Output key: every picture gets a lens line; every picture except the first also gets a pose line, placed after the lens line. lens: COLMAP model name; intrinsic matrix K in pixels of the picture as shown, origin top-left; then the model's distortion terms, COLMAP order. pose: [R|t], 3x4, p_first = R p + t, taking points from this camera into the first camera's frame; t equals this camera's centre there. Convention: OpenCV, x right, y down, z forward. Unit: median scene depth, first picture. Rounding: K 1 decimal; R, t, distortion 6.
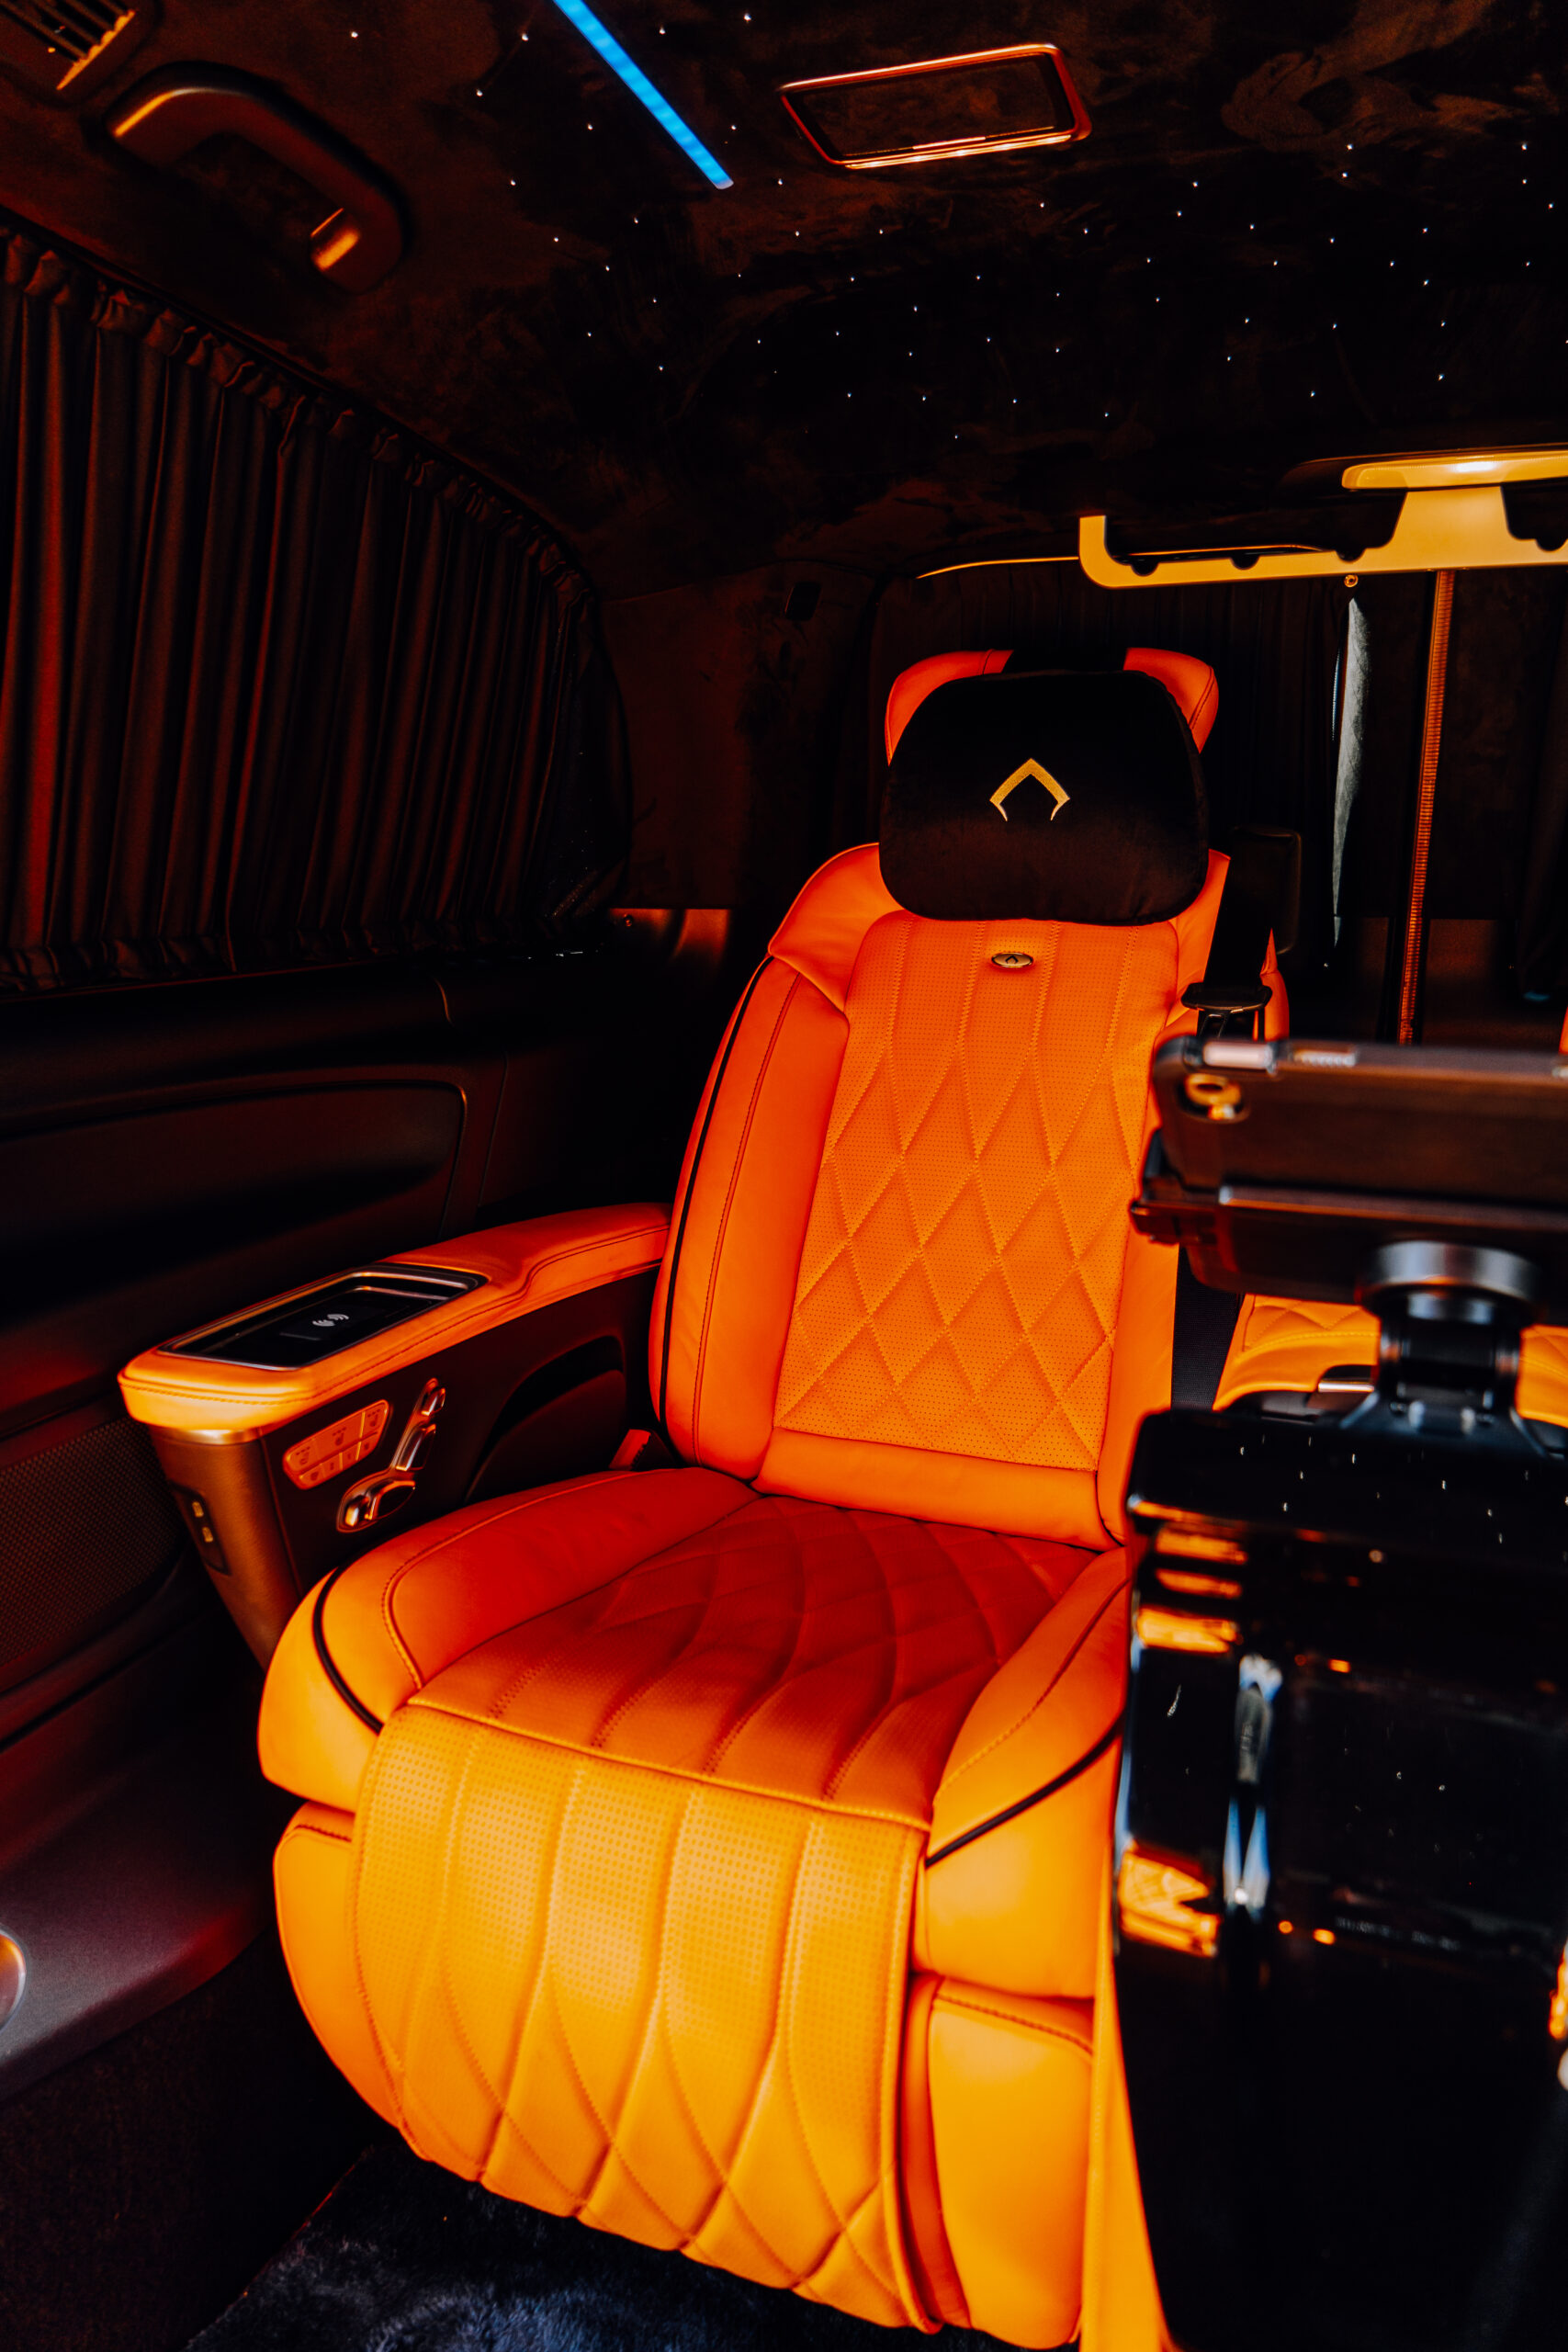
lens RADIAL K [[1574.3, 0, 774.2], [0, 1574.3, 1163.1], [0, 0, 1]] dist [-0.020960, 0.016555]
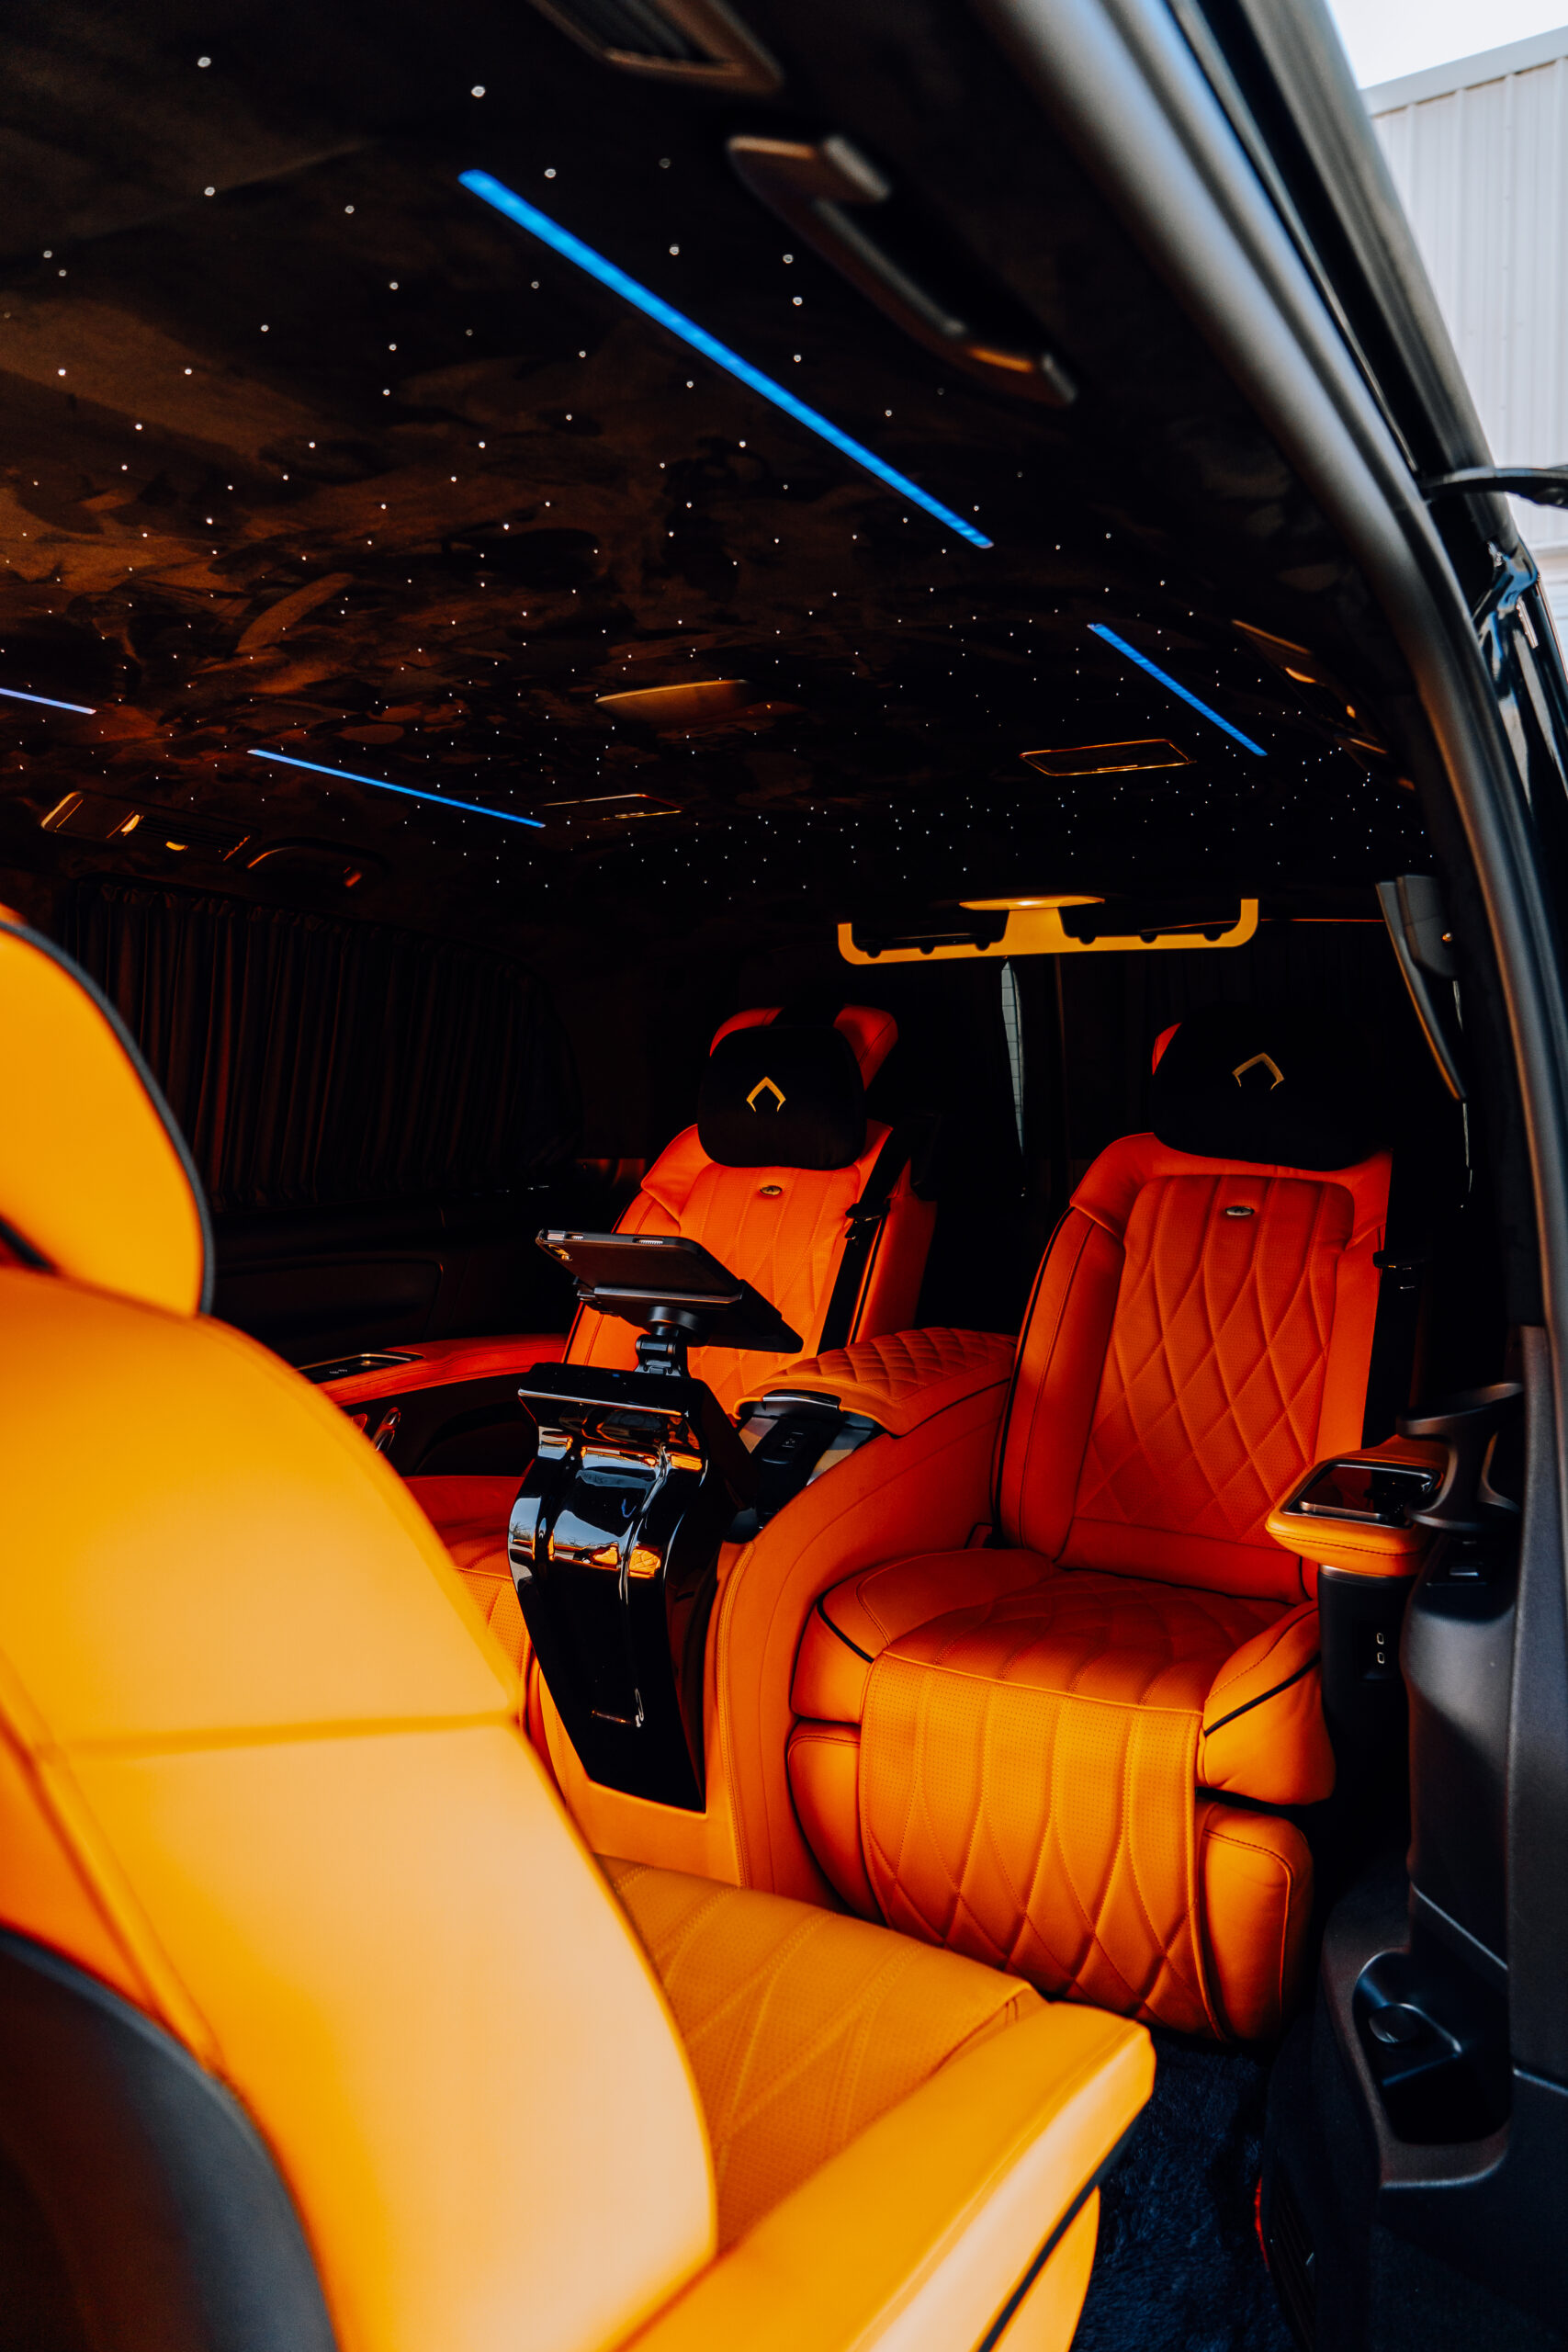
lens RADIAL K [[1574.3, 0, 778.7], [0, 1574.3, 1160.3], [0, 0, 1]] dist [-0.020960, 0.016555]
pose [[0.986740, -0.013057, -0.161785, 0.584256], [-0.008855, 0.990945, -0.133977, 0.089789], [0.162069, 0.133633, 0.977689, -0.894001]]
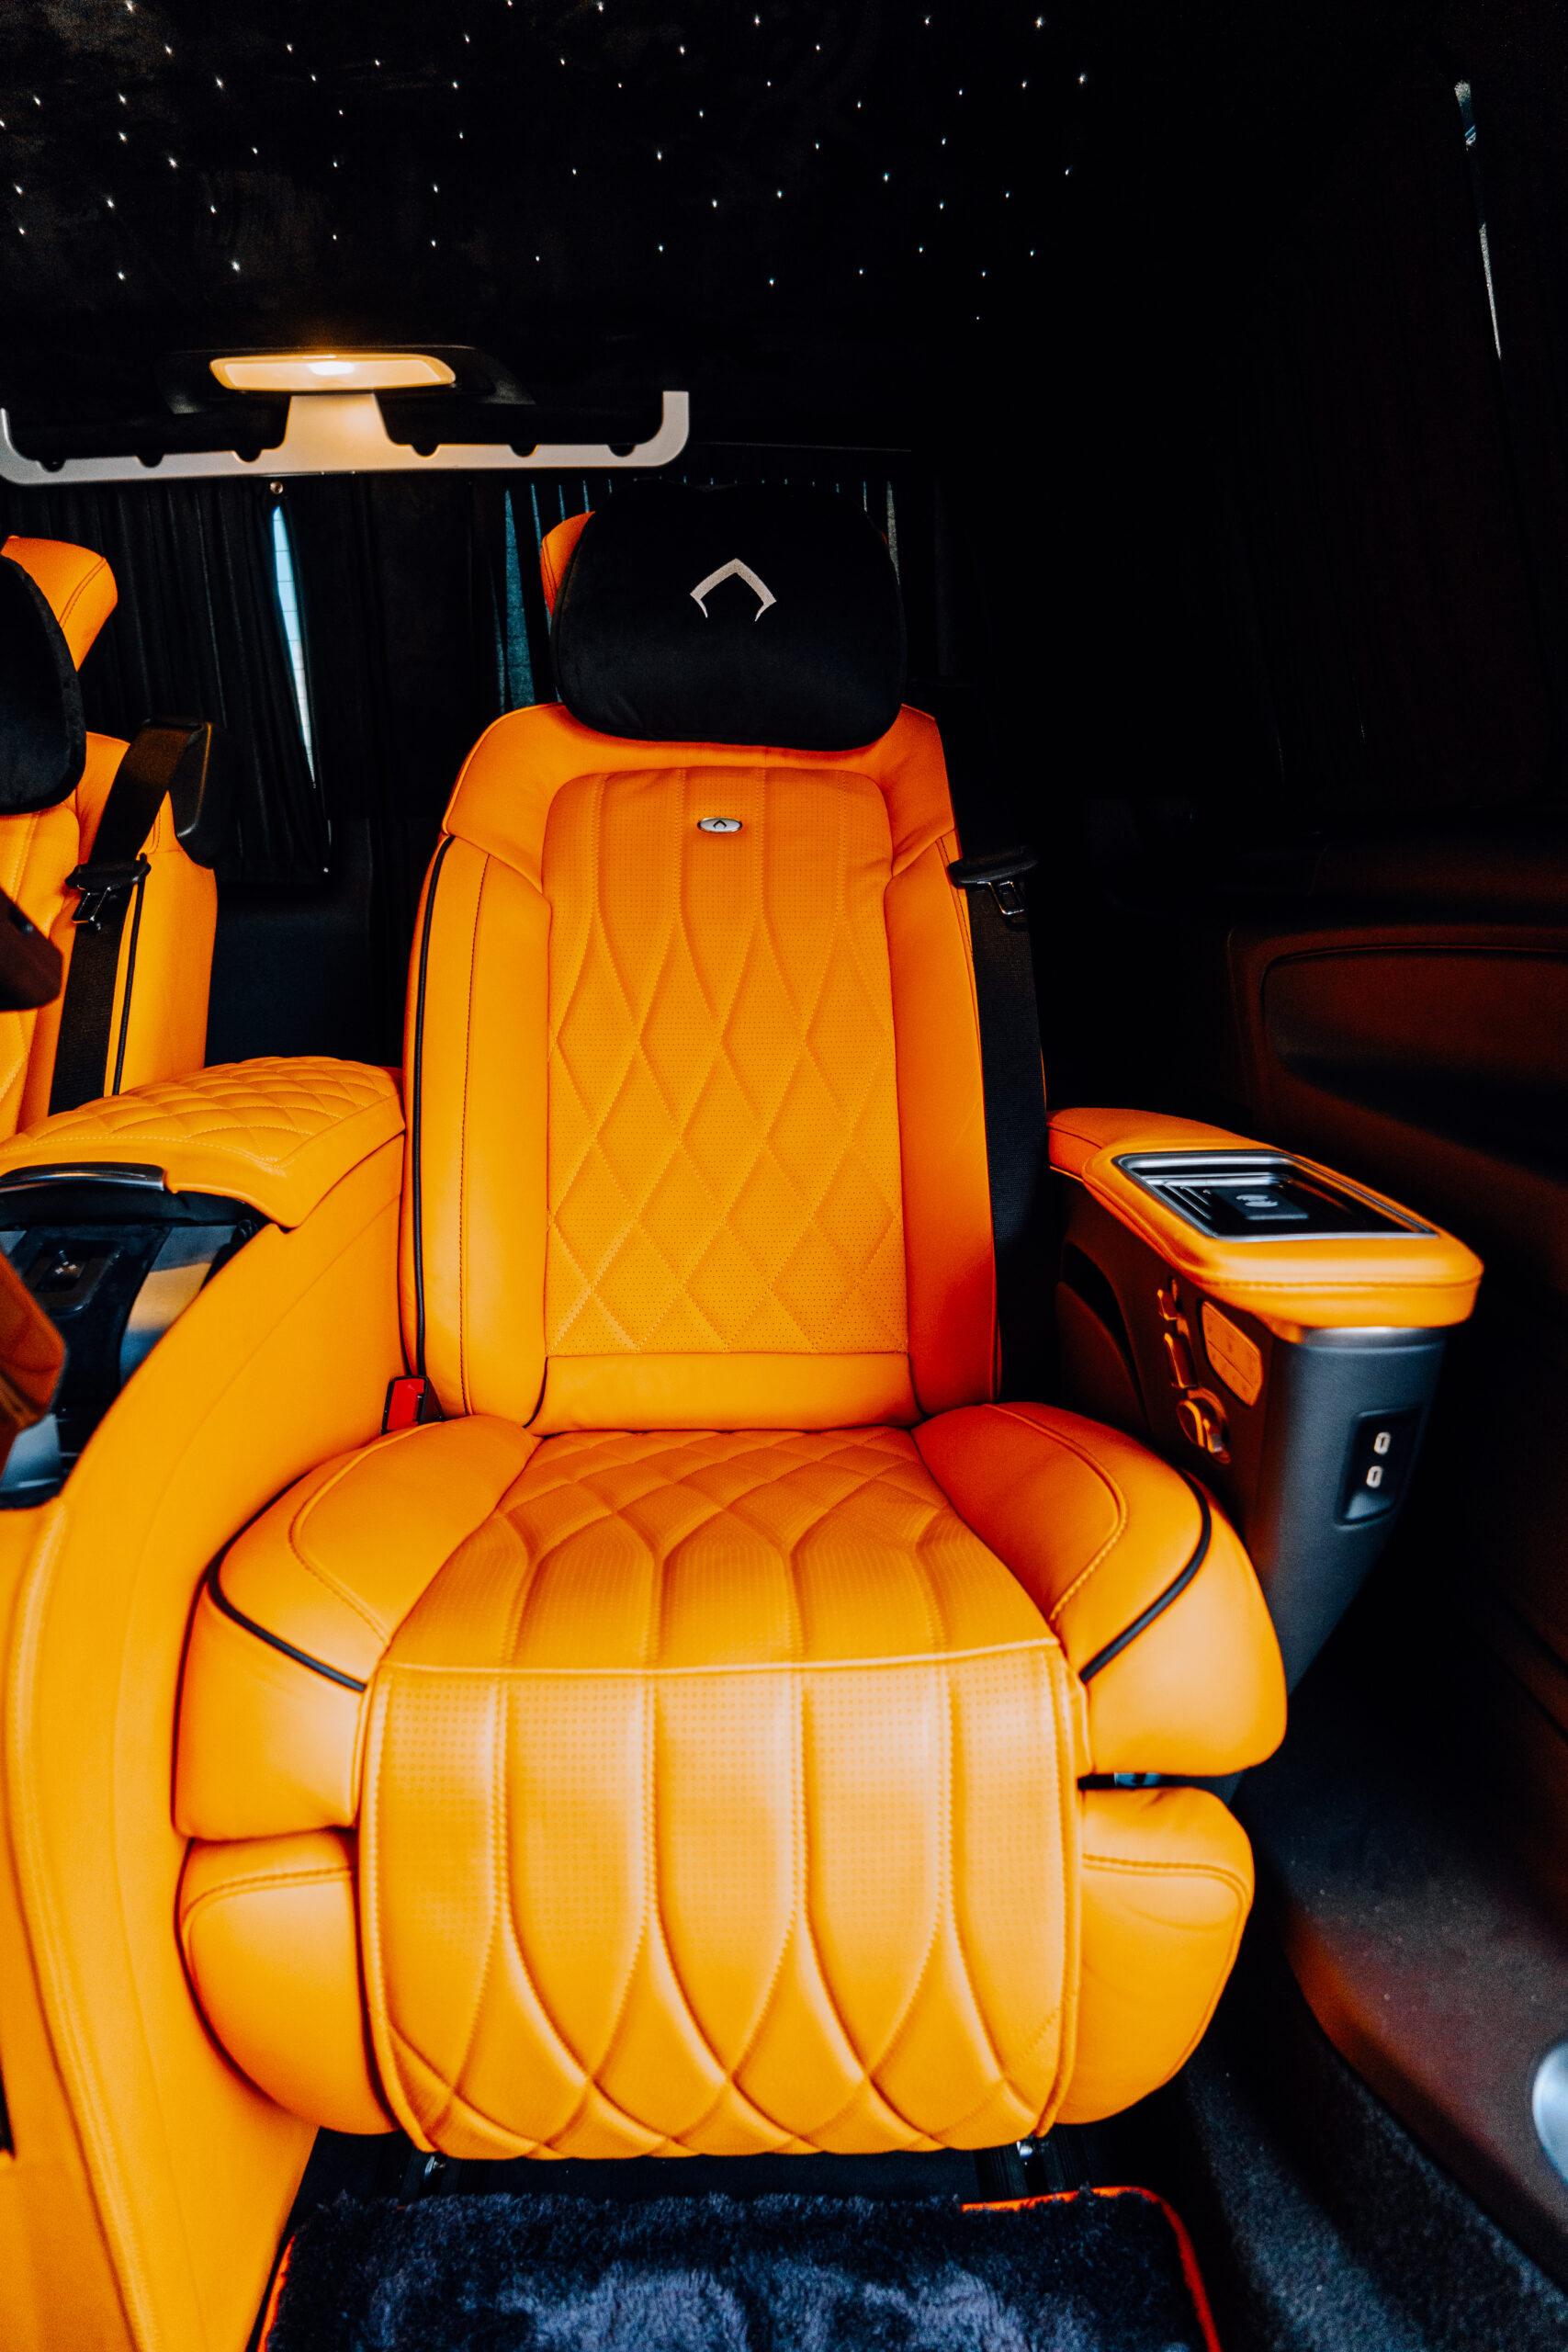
lens RADIAL K [[1574.3, 0, 768.6], [0, 1574.3, 1166.3], [0, 0, 1]] dist [-0.020960, 0.016555]
pose [[0.928779, -0.103847, 0.355787, 0.374321], [0.107197, 0.994184, 0.010346, 0.141320], [-0.354793, 0.028530, 0.934510, -0.096343]]
